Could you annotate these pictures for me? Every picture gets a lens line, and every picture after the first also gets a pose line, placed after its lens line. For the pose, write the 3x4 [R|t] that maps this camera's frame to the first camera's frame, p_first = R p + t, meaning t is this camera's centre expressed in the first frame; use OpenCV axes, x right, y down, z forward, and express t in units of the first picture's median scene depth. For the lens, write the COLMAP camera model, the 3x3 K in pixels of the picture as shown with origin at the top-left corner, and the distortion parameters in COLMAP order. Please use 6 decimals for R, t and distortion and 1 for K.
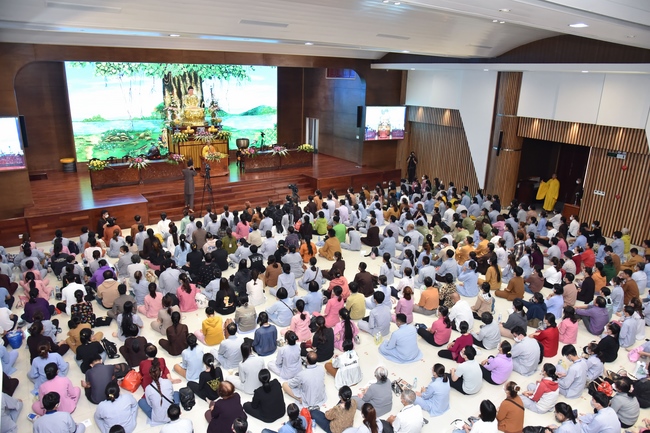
lens RADIAL K [[447.1, 0, 325.0], [0, 447.1, 216.5], [0, 0, 1]] dist [-0.100402, 0.057753]
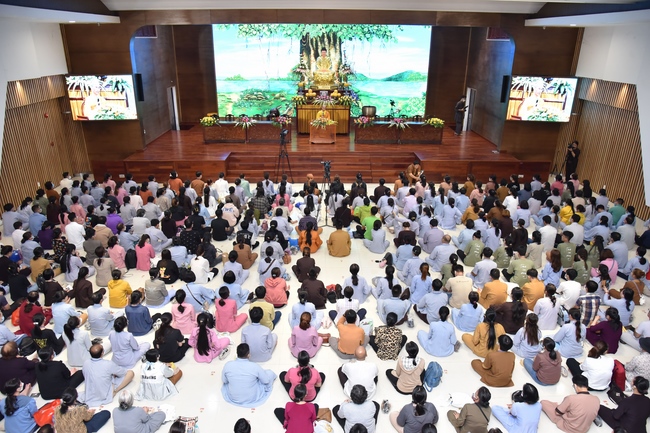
lens RADIAL K [[447.1, 0, 325.0], [0, 447.1, 216.5], [0, 0, 1]] dist [-0.100402, 0.057753]
pose [[0.833259, 0.190851, -0.518898, 0.268850], [-0.152081, 0.981447, 0.116761, -0.045694], [0.531555, -0.018378, 0.846824, 0.173463]]
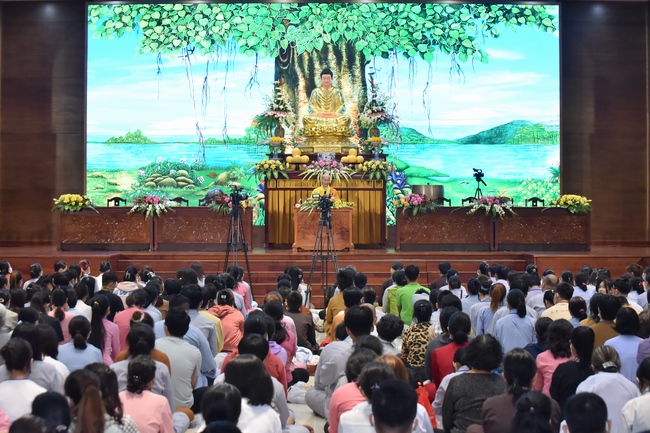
lens RADIAL K [[1355.9, 0, 325.0], [0, 1355.9, 216.5], [0, 0, 1]] dist [-0.250643, 0.024200]
pose [[0.823786, -0.023014, -0.566433, 0.461307], [-0.150607, 0.954386, -0.257809, 0.197452], [0.546529, 0.297688, 0.782744, -0.025137]]
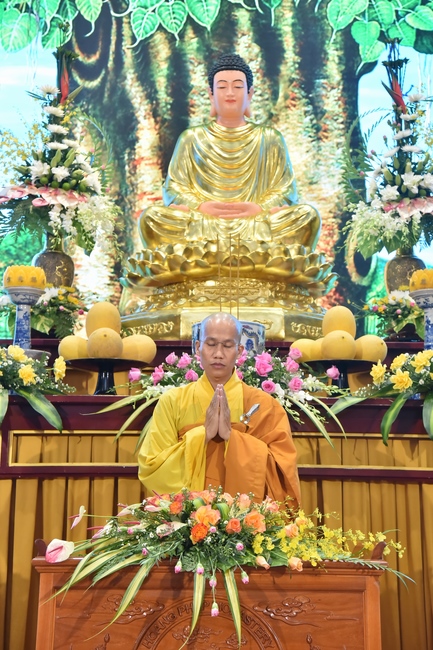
lens RADIAL K [[1297.9, 0, 216.5], [0, 1297.9, 325.0], [0, 0, 1]] dist [0.465630, 0.009293]
pose [[0.822782, -0.113773, -0.556853, -0.107525], [-0.160658, 0.893245, -0.419884, -0.069502], [0.545177, 0.434935, 0.716668, 0.758191]]
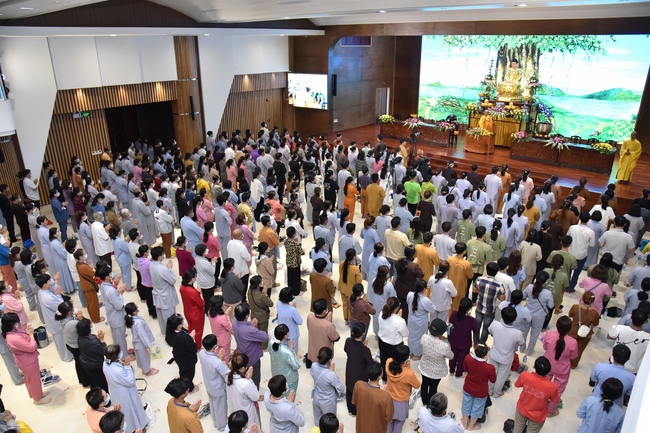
lens RADIAL K [[447.1, 0, 325.0], [0, 447.1, 216.5], [0, 0, 1]] dist [-0.100402, 0.057753]
pose [[0.245909, 0.326320, -0.912712, 0.557308], [-0.279252, 0.925554, 0.255673, -0.107557], [0.928195, 0.192005, 0.318728, 0.385227]]
